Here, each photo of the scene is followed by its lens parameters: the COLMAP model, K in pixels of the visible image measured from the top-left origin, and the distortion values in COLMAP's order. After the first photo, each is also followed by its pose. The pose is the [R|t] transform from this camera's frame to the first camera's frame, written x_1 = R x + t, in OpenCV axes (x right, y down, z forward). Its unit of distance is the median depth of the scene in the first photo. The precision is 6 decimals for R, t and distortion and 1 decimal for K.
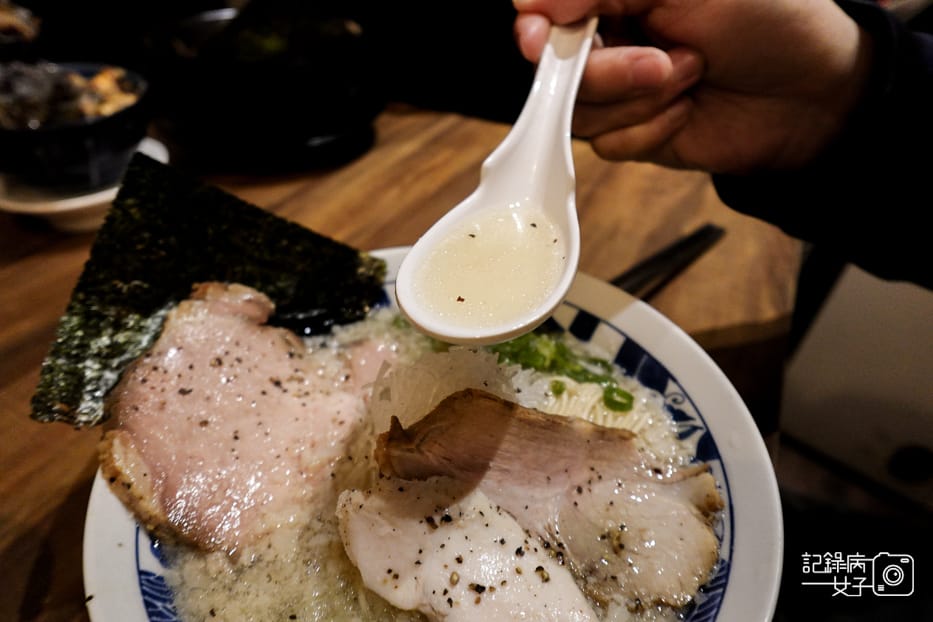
lens RADIAL K [[614.5, 0, 466.5], [0, 614.5, 311.0], [0, 0, 1]] dist [0.029154, 0.001245]
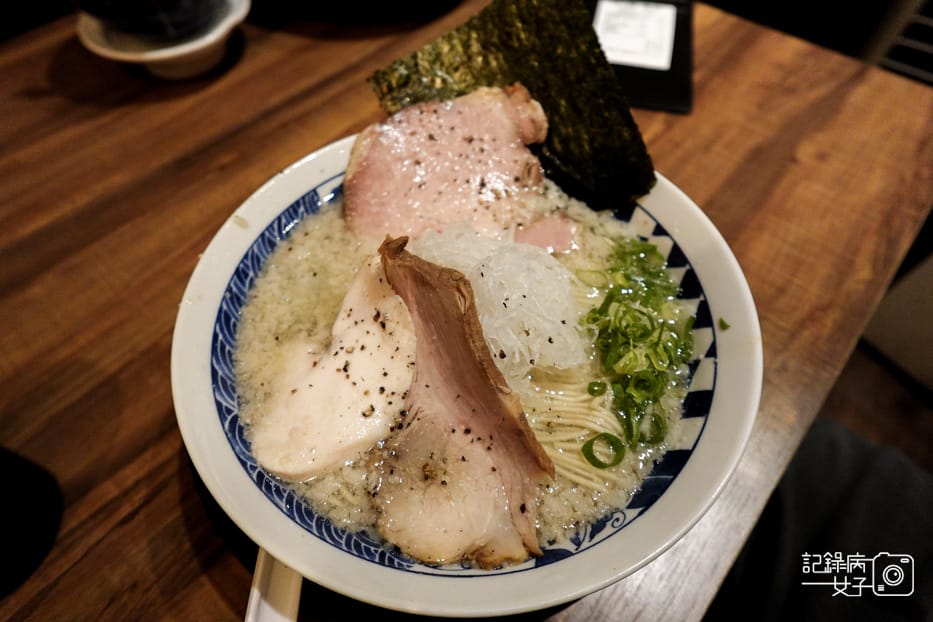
lens RADIAL K [[614.5, 0, 466.5], [0, 614.5, 311.0], [0, 0, 1]] dist [0.029154, 0.001245]
pose [[0.251321, 0.759923, -0.599462, 0.645855], [-0.552928, 0.621055, 0.555483, -0.413293], [0.794423, 0.191854, 0.576267, 0.347337]]
